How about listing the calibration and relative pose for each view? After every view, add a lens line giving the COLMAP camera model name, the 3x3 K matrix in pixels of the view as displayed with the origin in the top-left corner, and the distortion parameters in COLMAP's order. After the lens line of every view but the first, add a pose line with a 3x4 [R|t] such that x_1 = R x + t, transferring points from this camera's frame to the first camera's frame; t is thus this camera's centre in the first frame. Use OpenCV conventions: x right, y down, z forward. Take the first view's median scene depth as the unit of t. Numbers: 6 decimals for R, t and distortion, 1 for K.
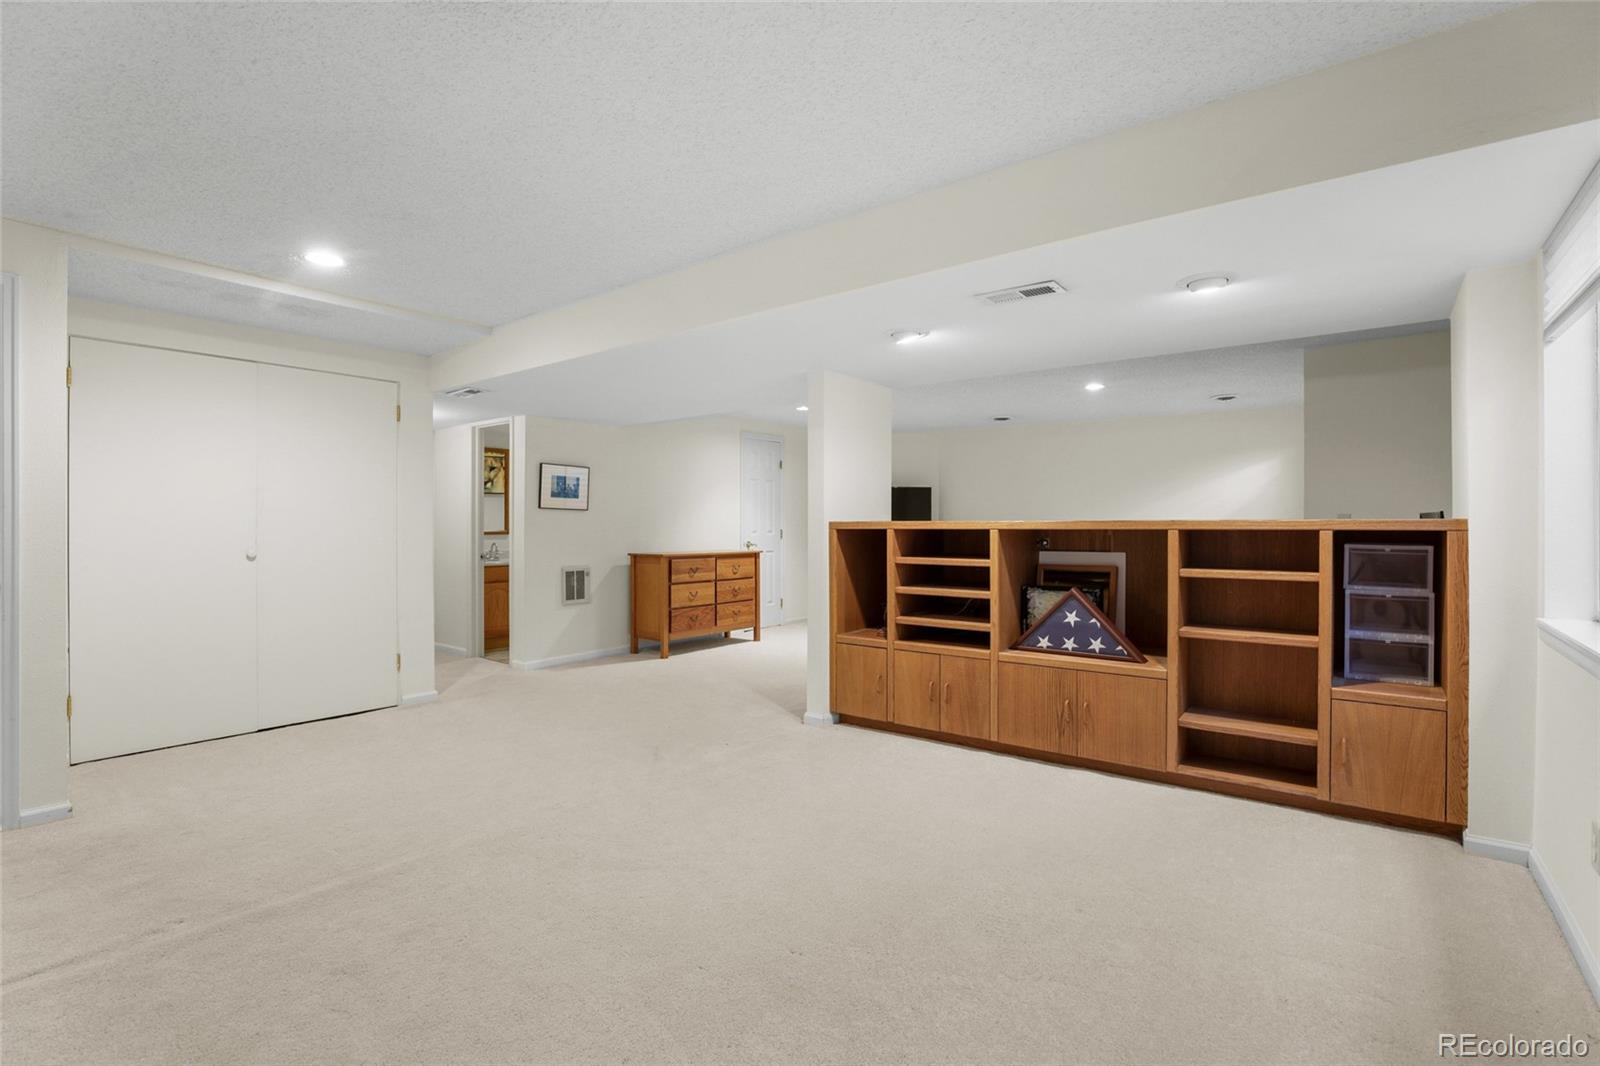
lens RADIAL K [[738.7, 0, 798.9], [0, 738.7, 521.1], [0, 0, 1]] dist [-0.041842, 0.010980]
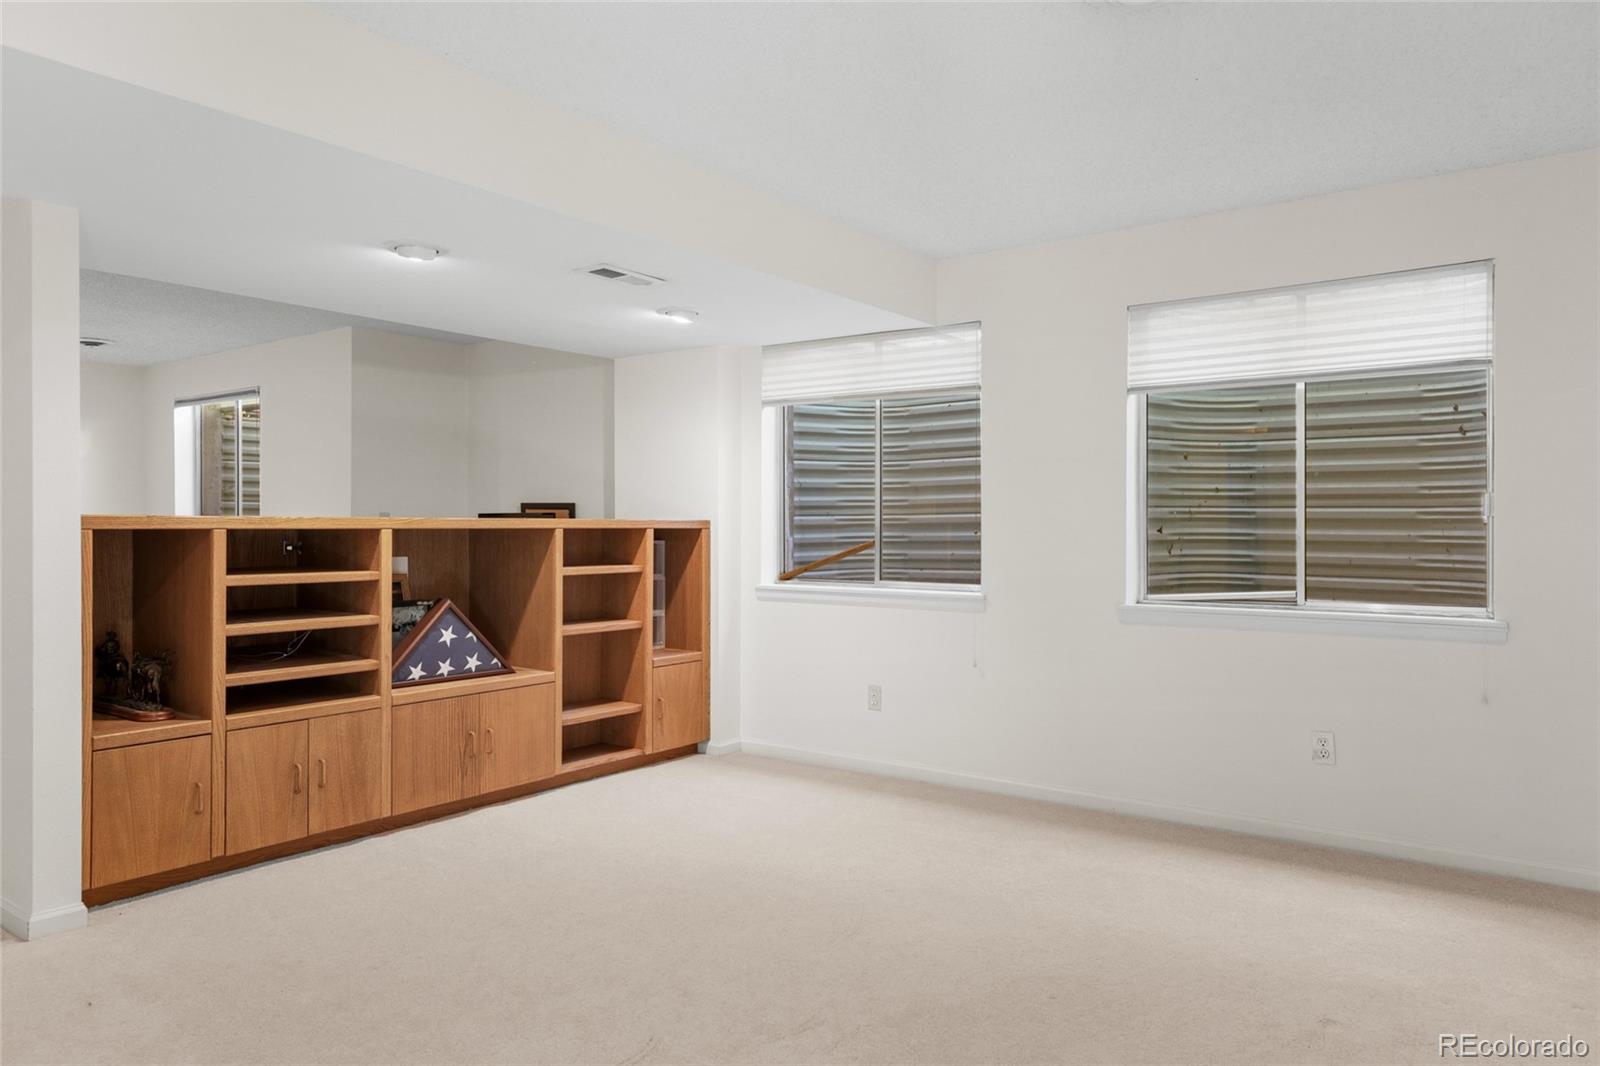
lens RADIAL K [[1104.8, 0, 800.0], [0, 1104.8, 533.0], [0, 0, 1]] dist [-0.000137, -0.000128]
pose [[-0.032571, -0.006973, 0.999445, -0.865312], [-0.008436, 0.999942, 0.006701, 0.004654], [-0.999434, -0.008213, -0.032628, 0.633964]]
